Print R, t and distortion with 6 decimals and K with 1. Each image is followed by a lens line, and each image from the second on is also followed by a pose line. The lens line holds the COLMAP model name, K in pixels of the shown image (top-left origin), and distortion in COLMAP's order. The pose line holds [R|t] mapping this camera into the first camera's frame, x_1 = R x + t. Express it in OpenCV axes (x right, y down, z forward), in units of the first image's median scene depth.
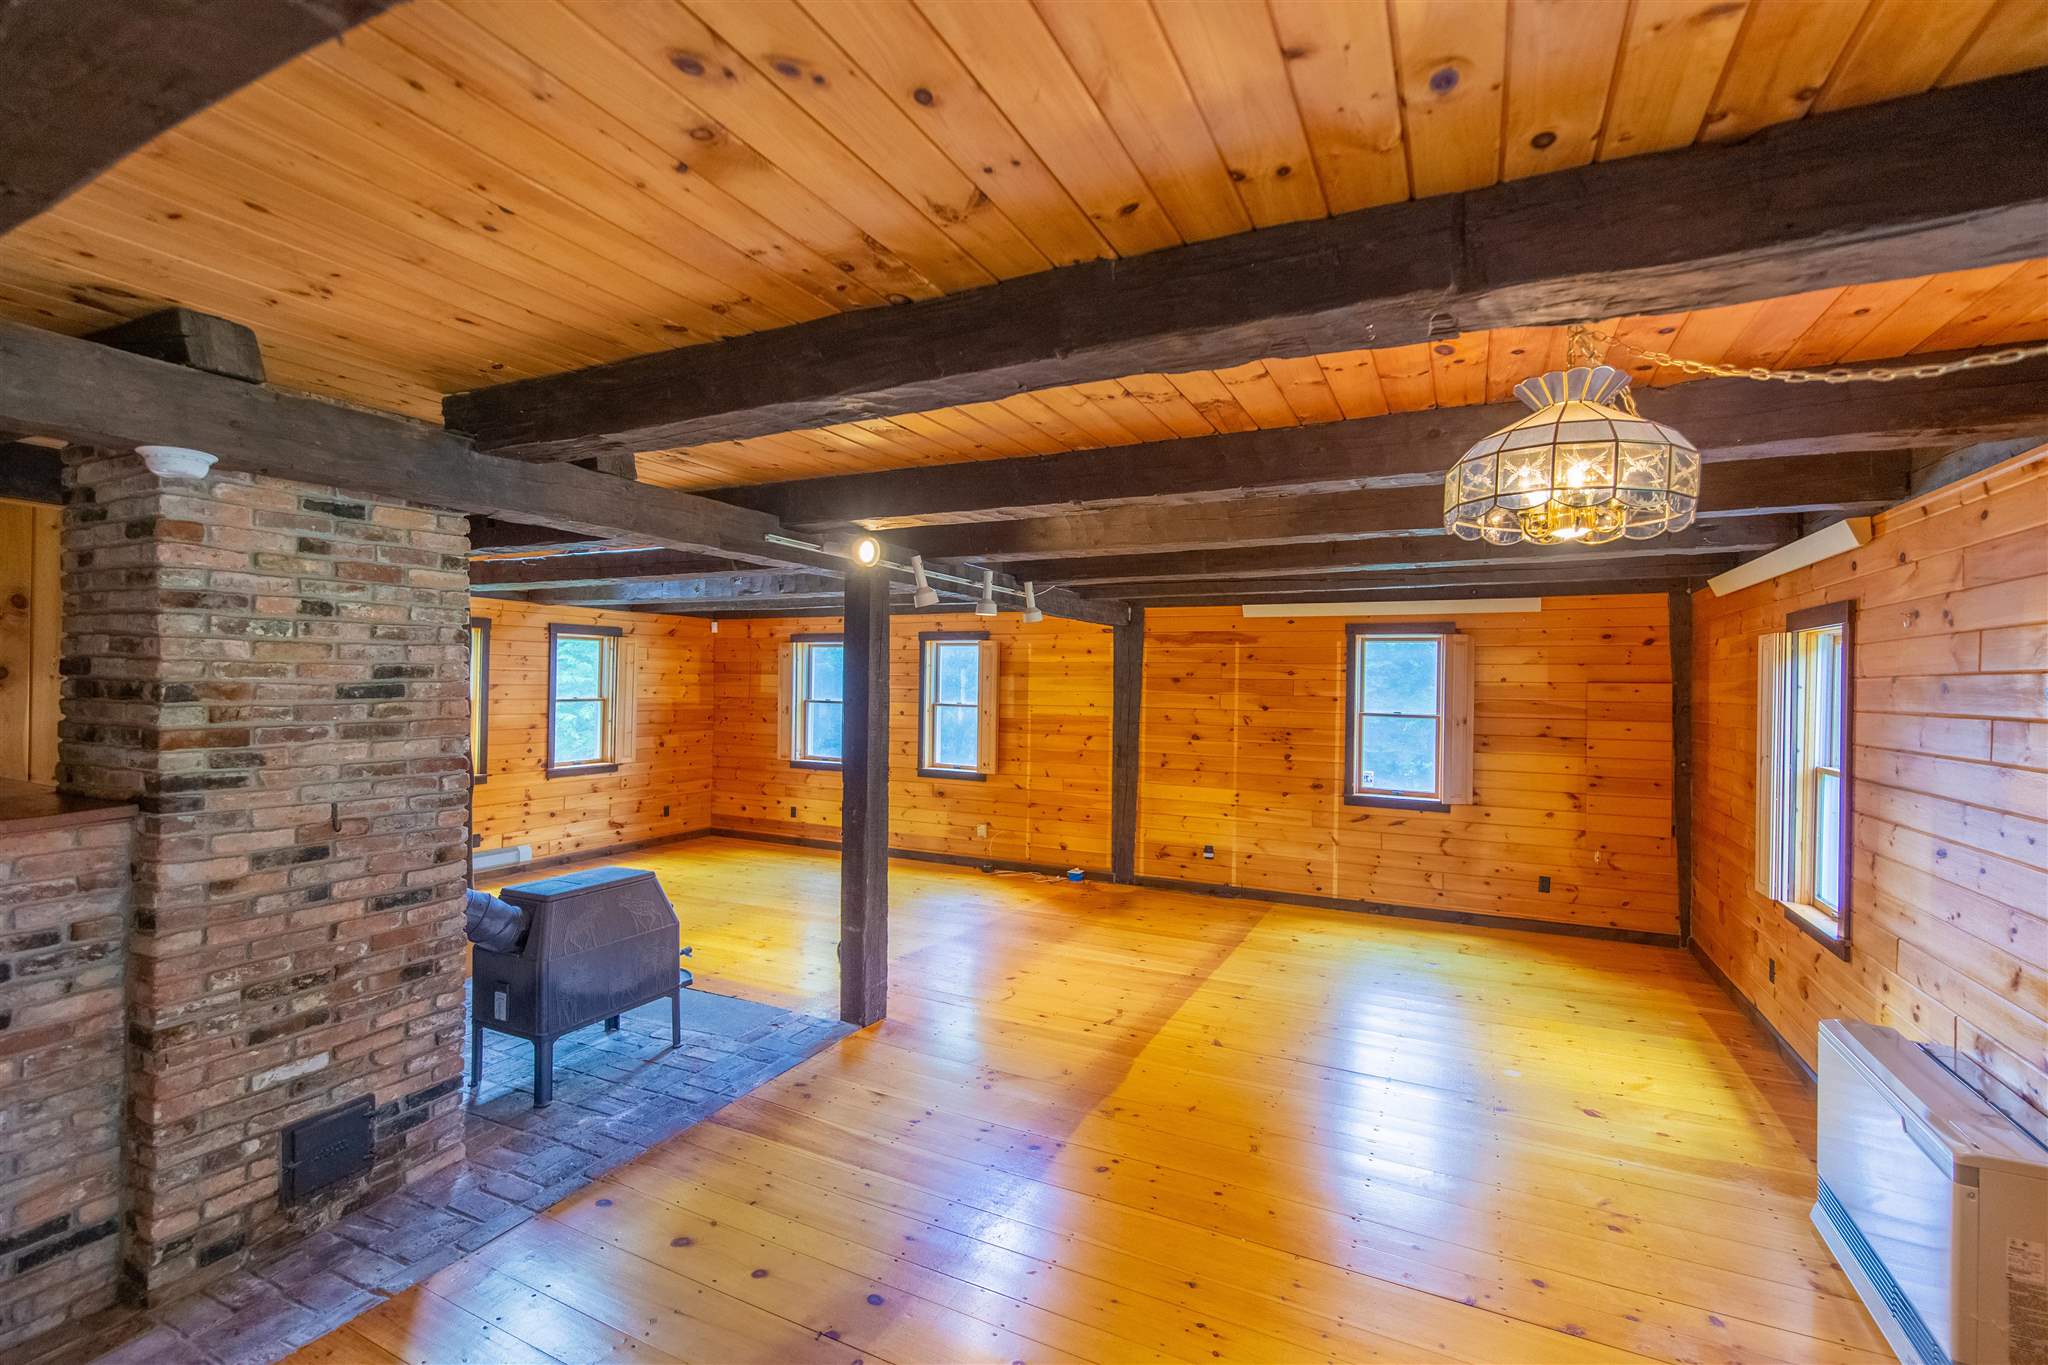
lens RADIAL K [[886.3, 0, 1023.1], [0, 886.3, 676.5], [0, 0, 1]] dist [-0.000763, -0.000304]
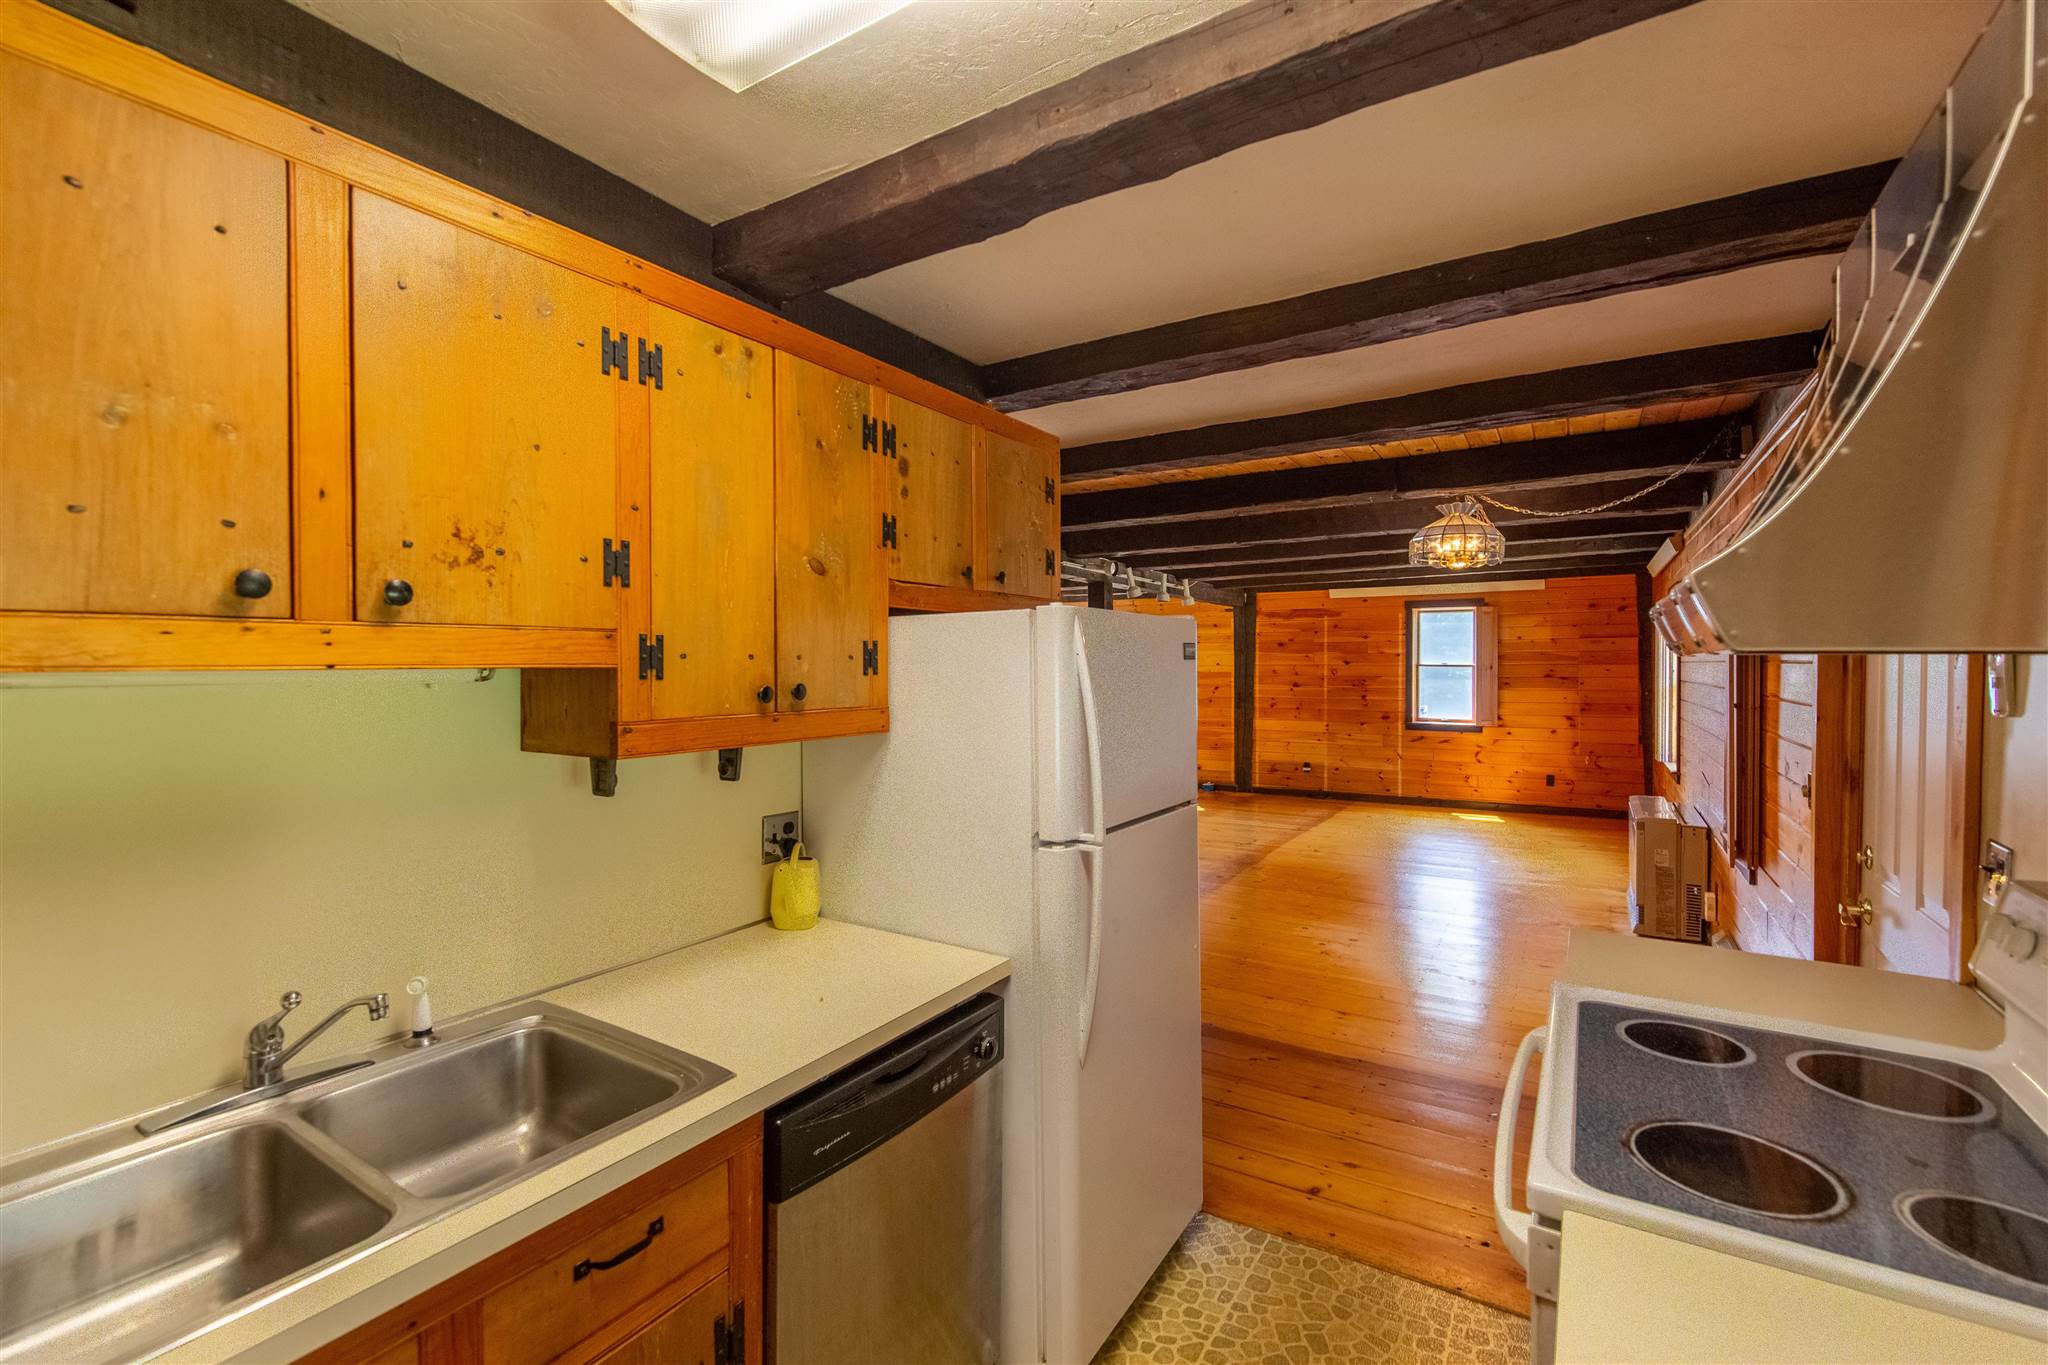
lens RADIAL K [[871.6, 0, 1017.7], [0, 871.6, 673.2], [0, 0, 1]] dist [0.000046, -0.000032]
pose [[0.994263, -0.016535, -0.105680, -0.102376], [0.018040, 0.999749, 0.013303, 0.025259], [0.105433, -0.015133, 0.994311, -0.439647]]
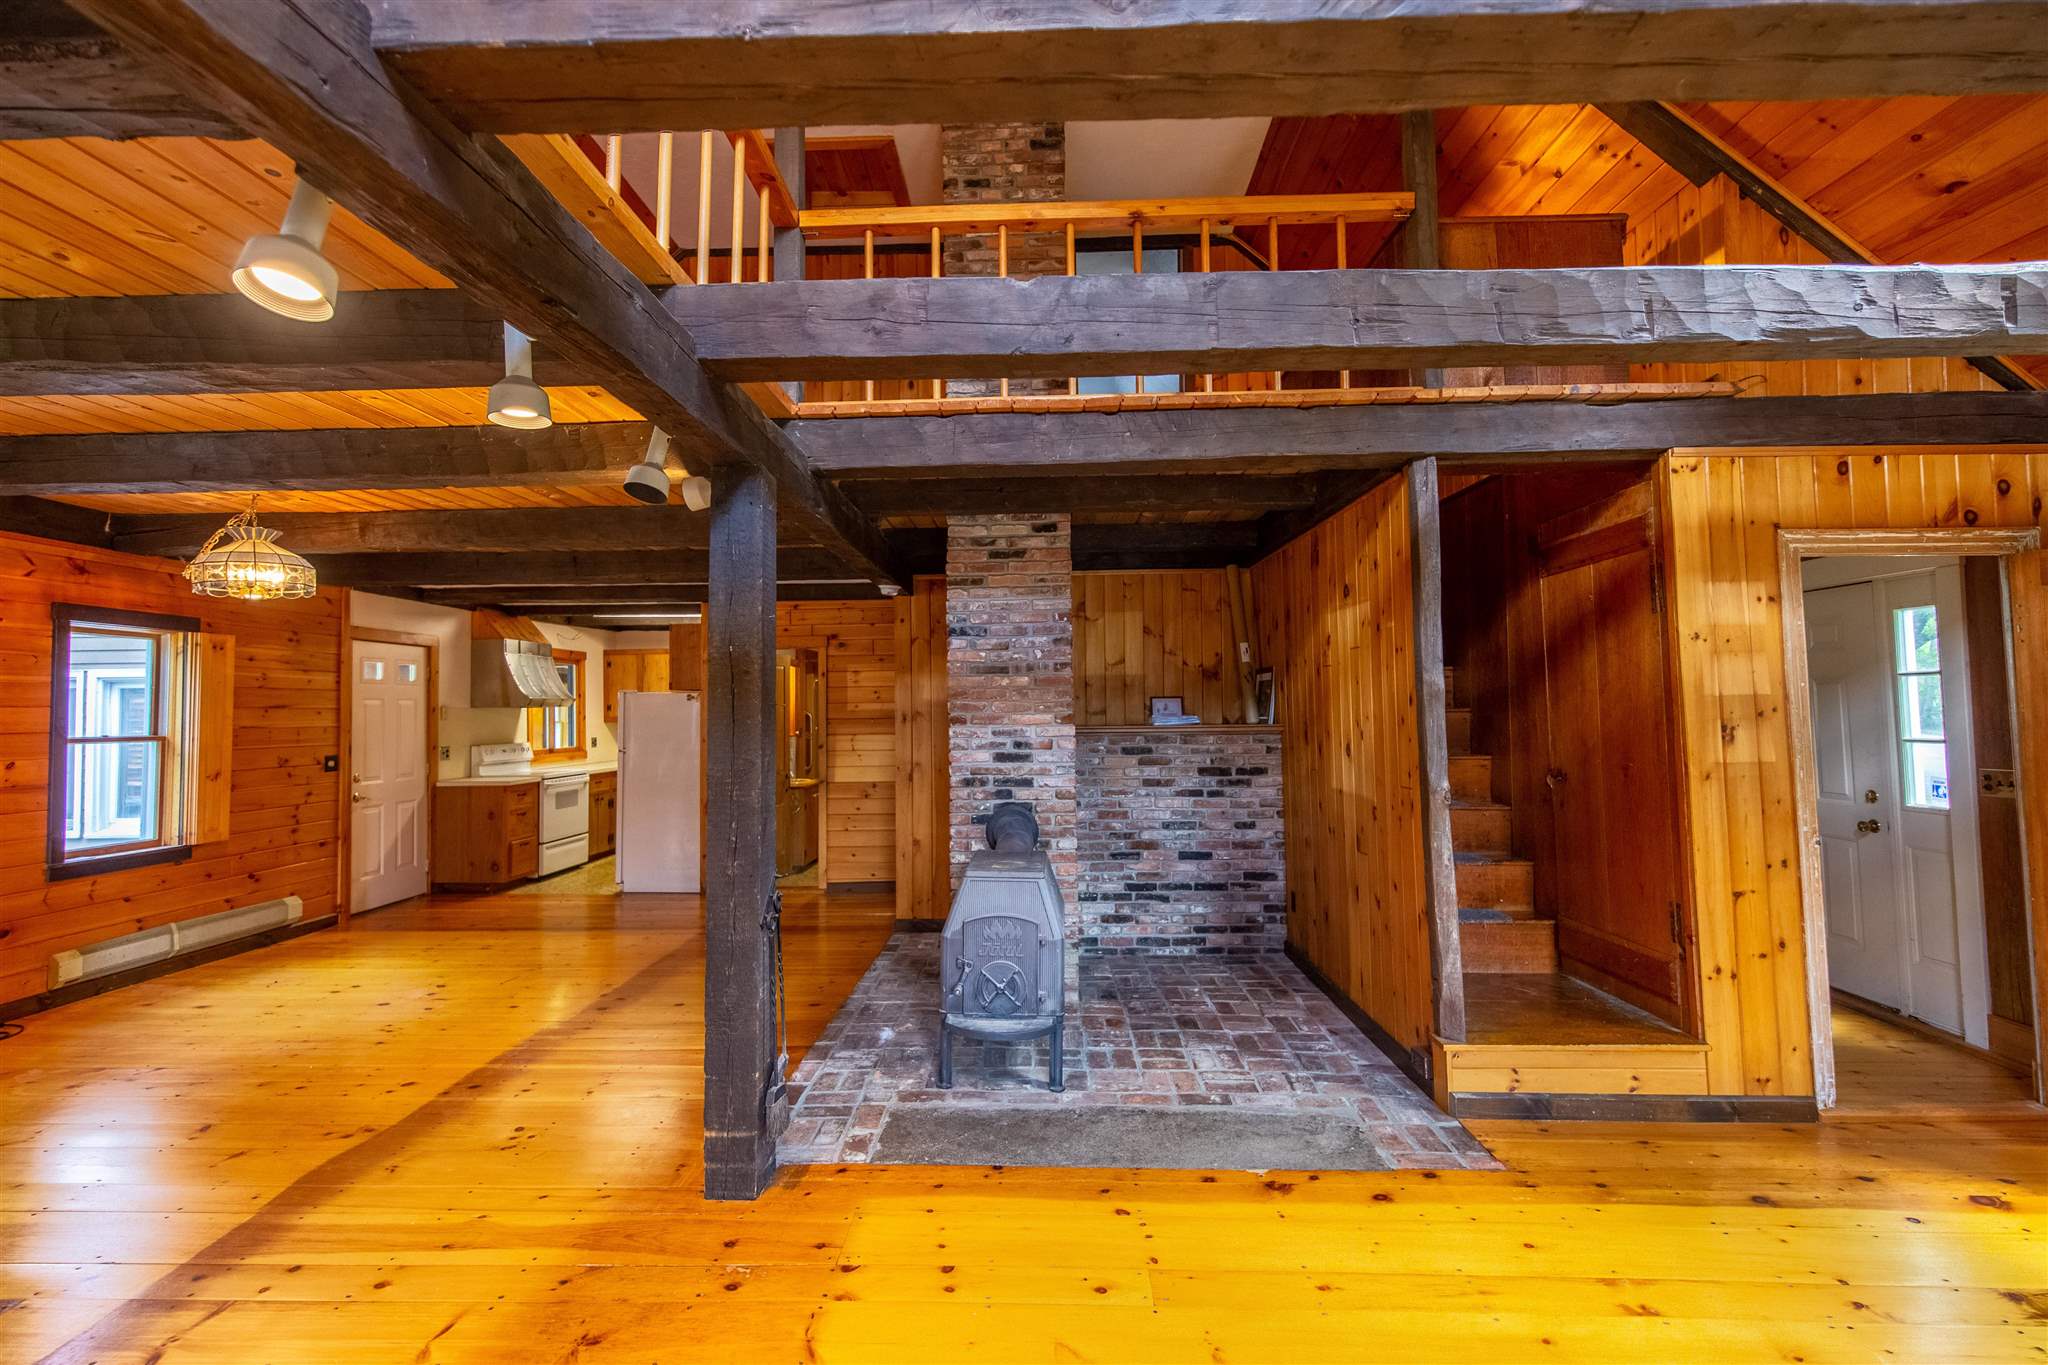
lens RADIAL K [[899.1, 0, 1024.0], [0, 899.1, 682.5], [0, 0, 1]] dist [0.001767, -0.000556]
pose [[-0.907539, -0.018045, -0.419580, -0.058567], [0.000166, 0.999061, -0.043325, 0.045072], [0.419968, -0.039389, -0.906684, 1.067101]]
